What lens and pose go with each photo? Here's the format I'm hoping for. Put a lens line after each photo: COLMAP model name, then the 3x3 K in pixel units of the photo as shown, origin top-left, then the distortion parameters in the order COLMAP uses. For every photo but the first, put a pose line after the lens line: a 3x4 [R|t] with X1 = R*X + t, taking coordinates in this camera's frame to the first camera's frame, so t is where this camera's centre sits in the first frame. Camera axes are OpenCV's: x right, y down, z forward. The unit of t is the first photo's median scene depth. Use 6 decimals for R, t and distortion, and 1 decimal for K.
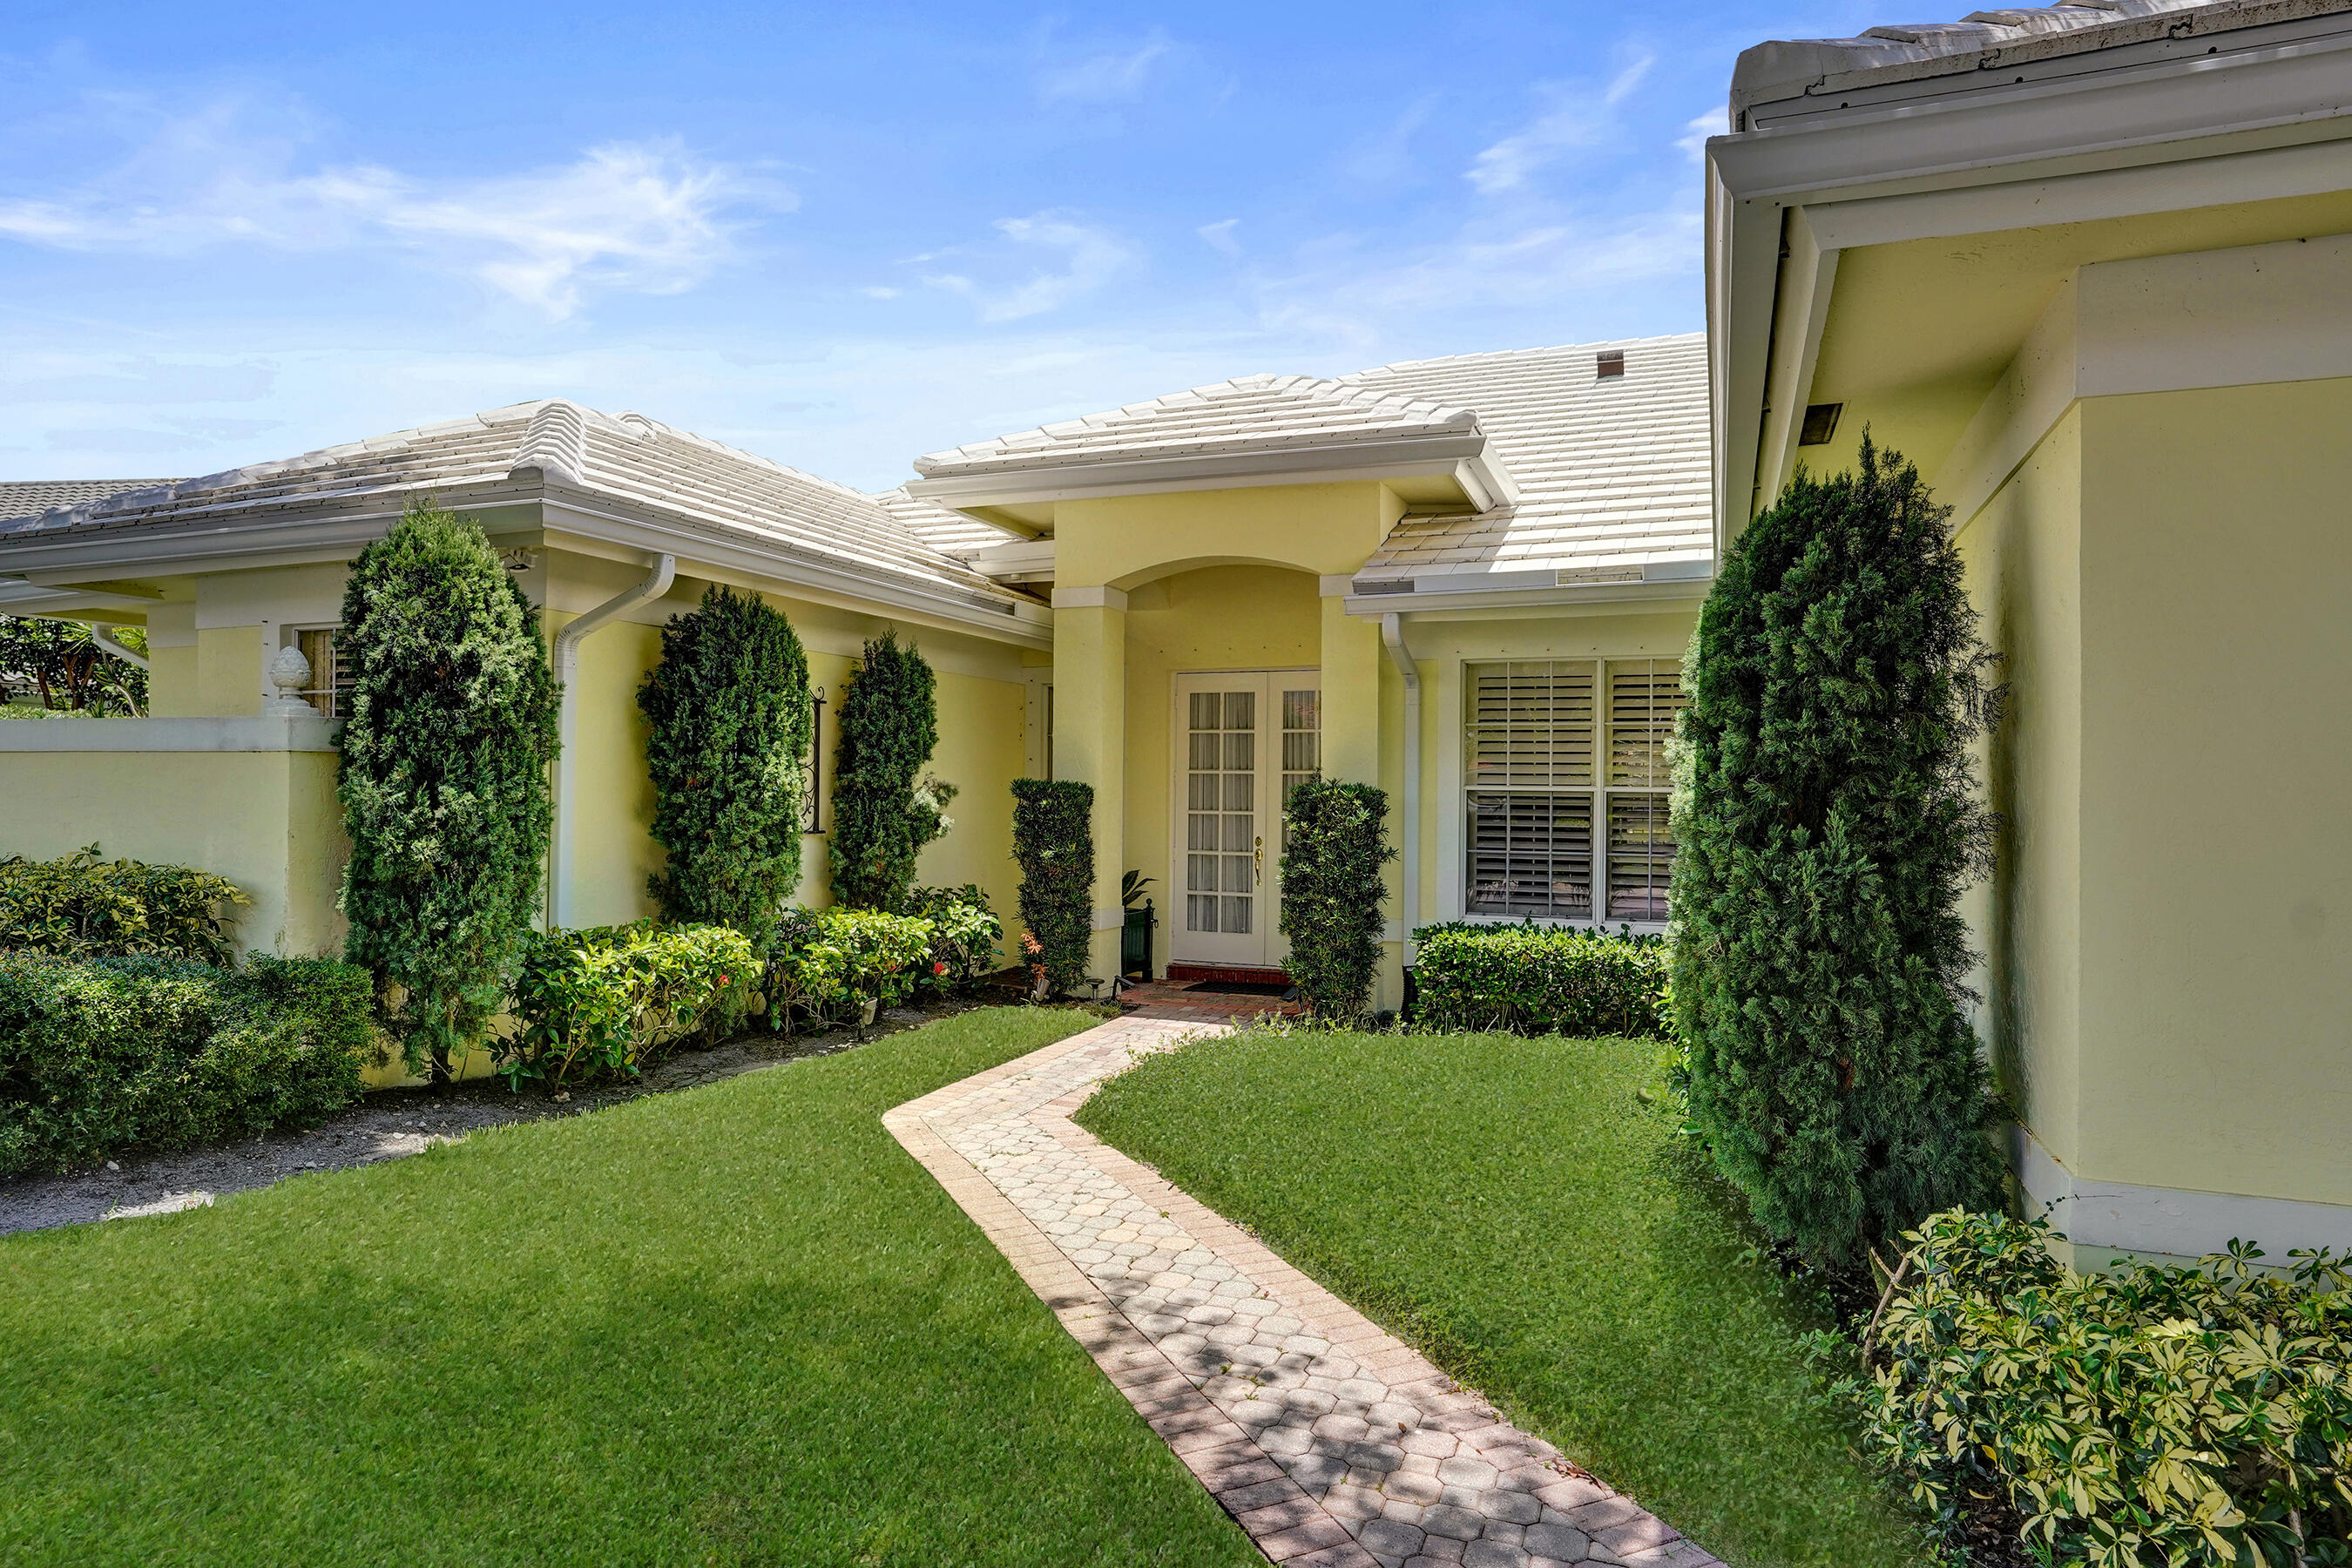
lens RADIAL K [[1371.9, 0, 1176.1], [0, 1371.9, 781.1], [0, 0, 1]] dist [-0.022520, 0.001380]
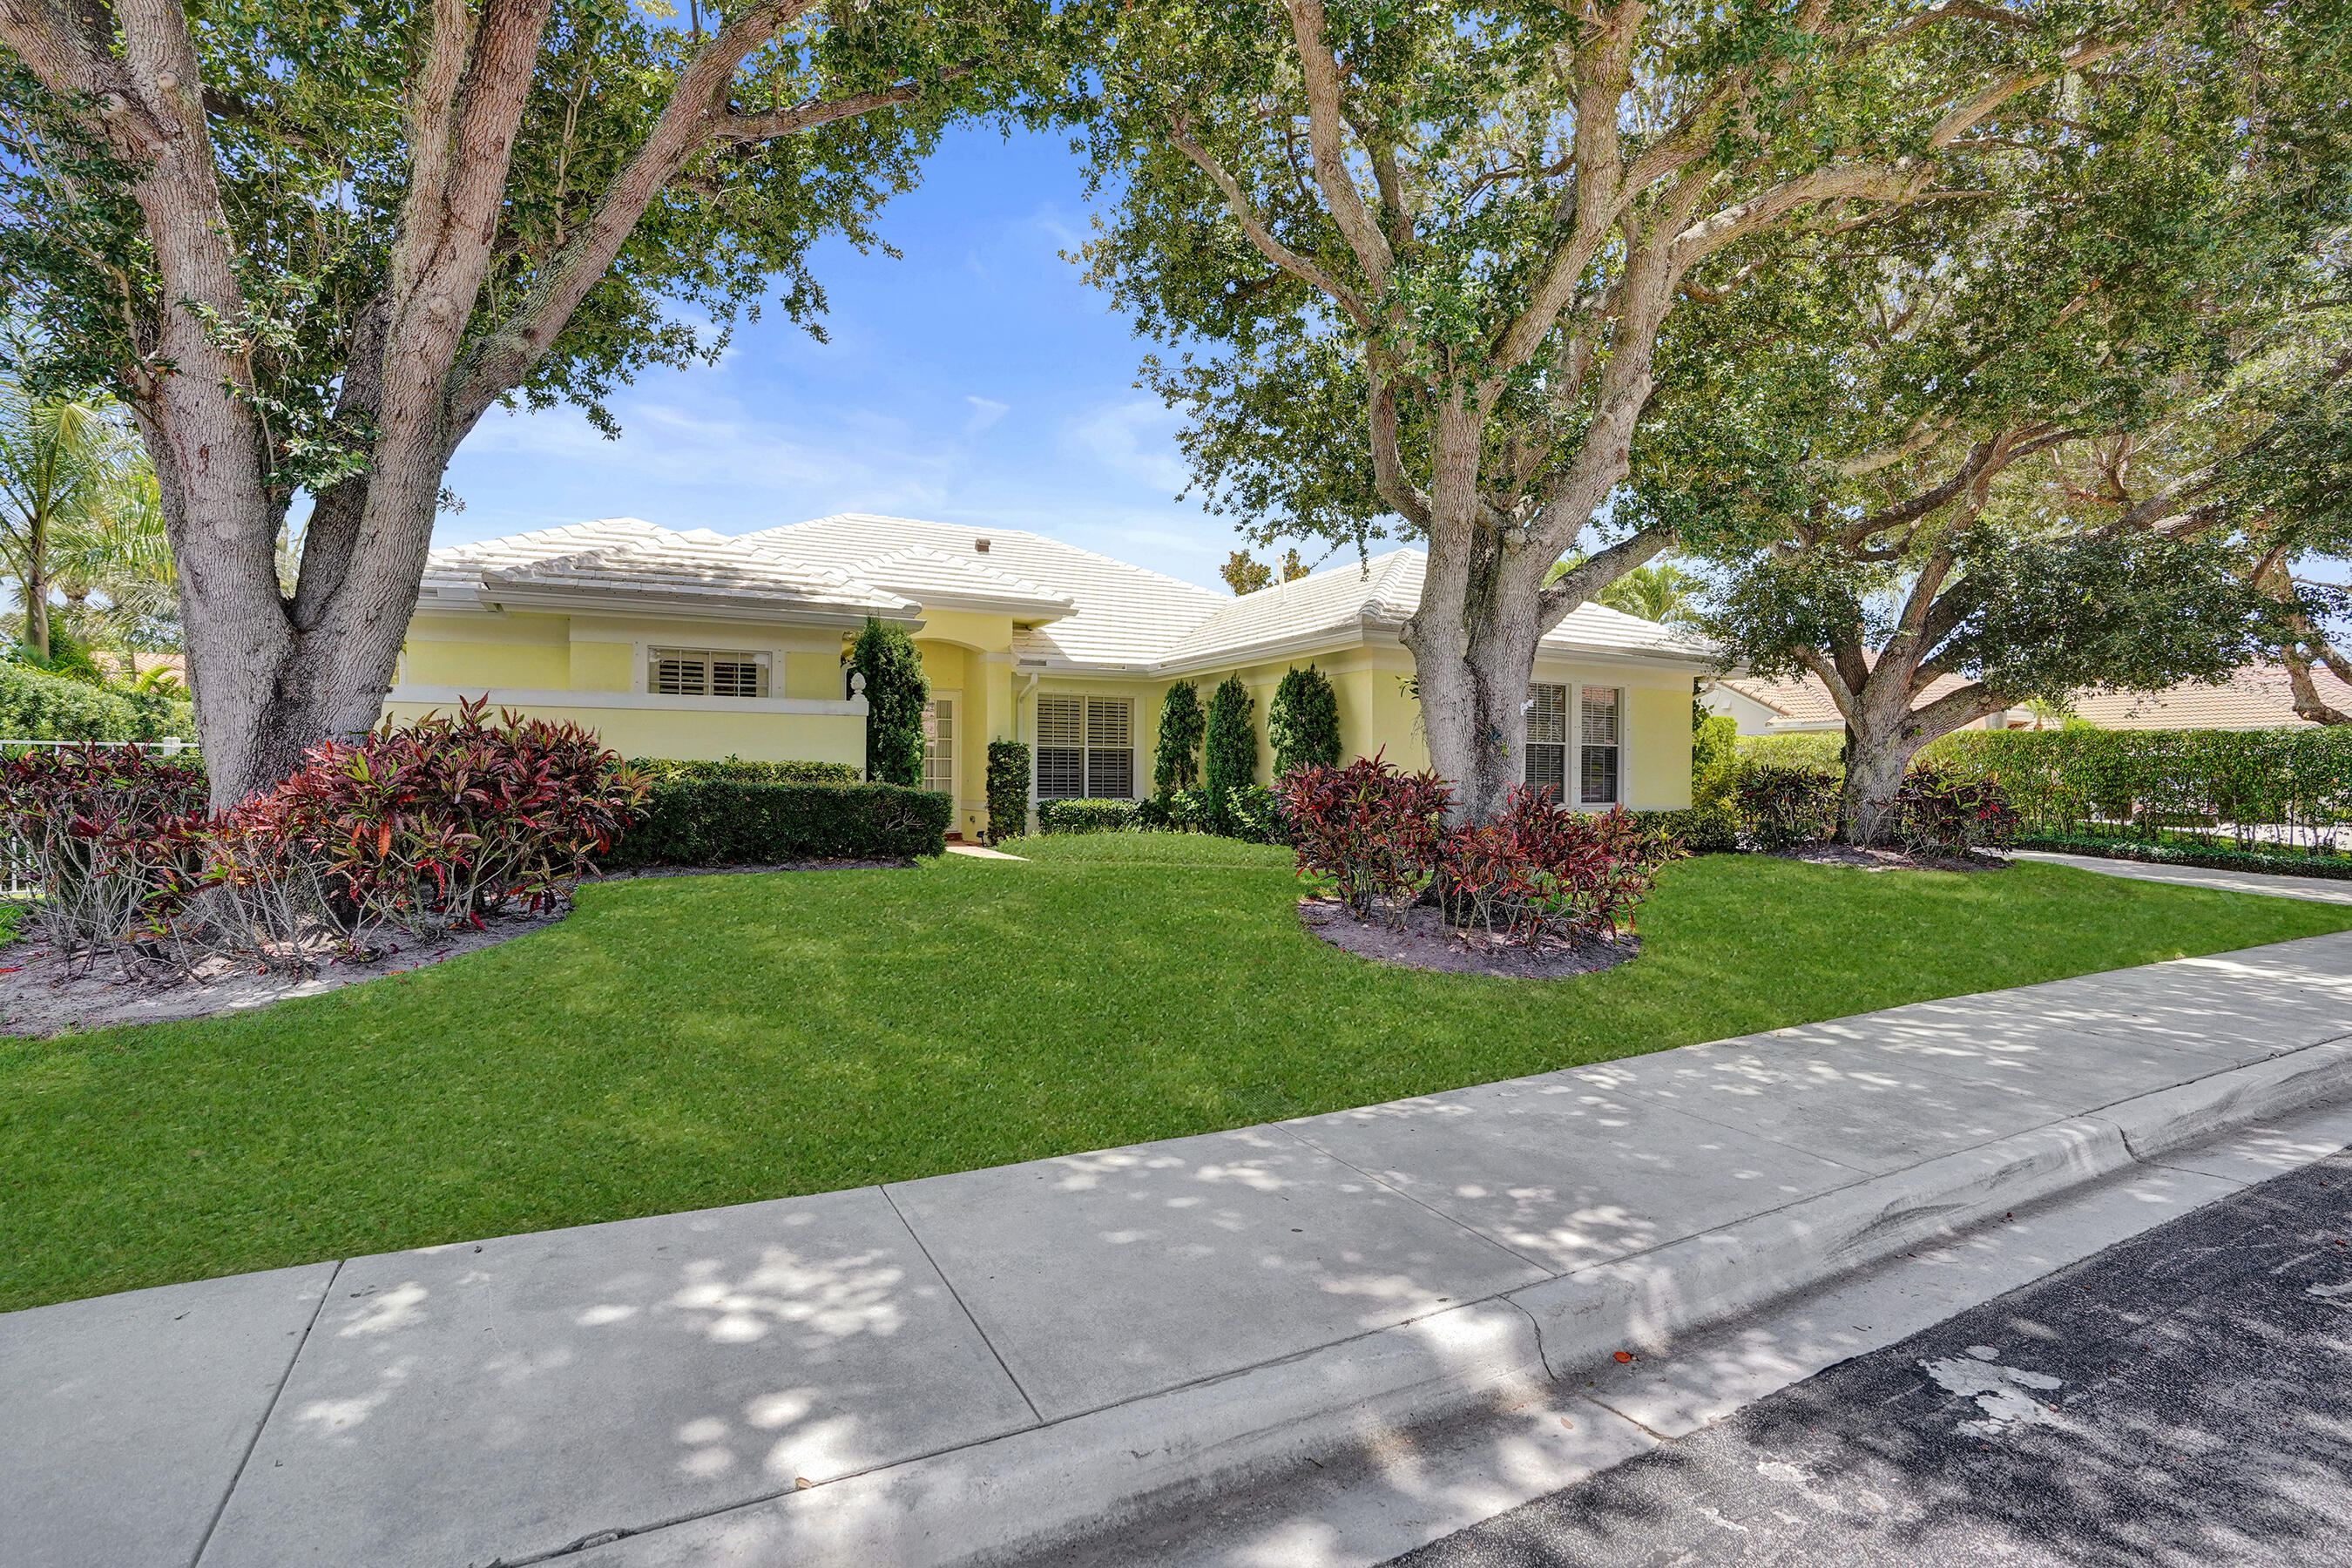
lens RADIAL K [[1116.5, 0, 1176.2], [0, 1116.5, 778.3], [0, 0, 1]] dist [-0.042315, -0.000177]
pose [[0.646068, -0.006245, 0.763255, -1.283094], [-0.001151, 0.999957, 0.009156, 0.049907], [-0.763279, -0.006794, 0.646033, -0.513361]]
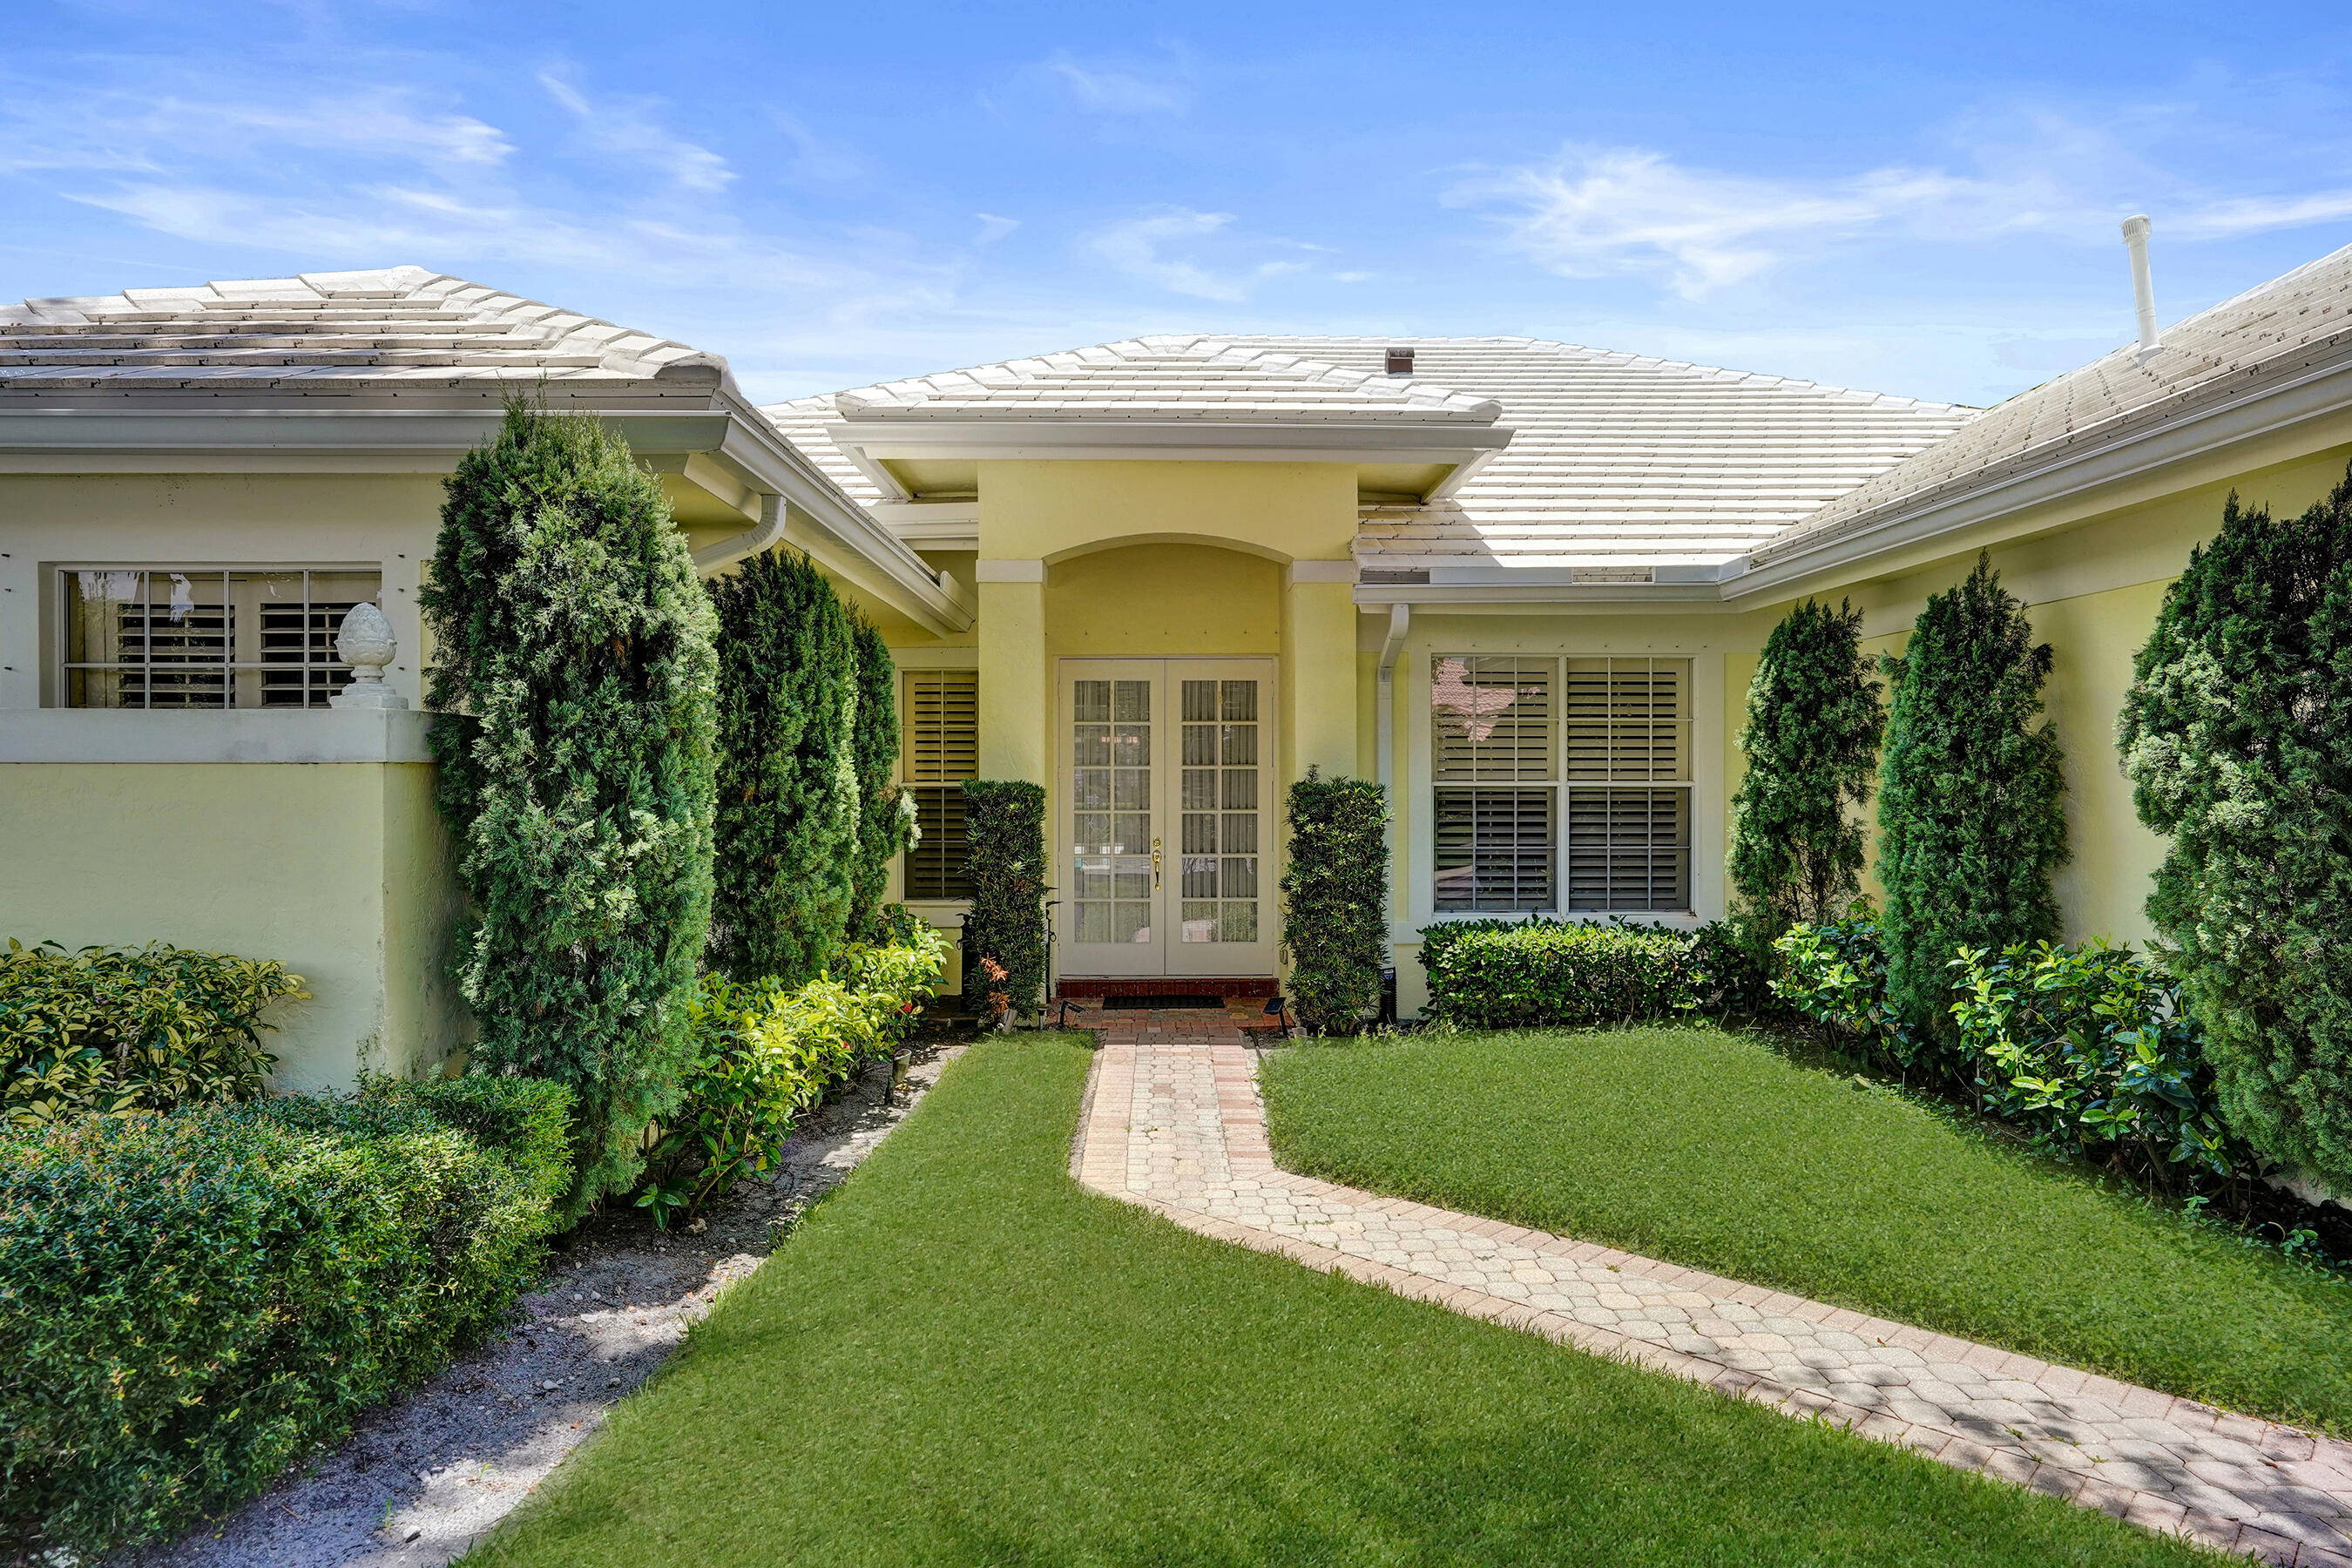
lens RADIAL K [[1403.7, 0, 1184.2], [0, 1403.7, 777.5], [0, 0, 1]] dist [-0.009501, 0.012656]
pose [[0.923948, -0.011556, 0.382344, -0.386415], [0.008242, 0.999913, 0.010305, -0.012973], [-0.382430, -0.006370, 0.923963, 0.157044]]
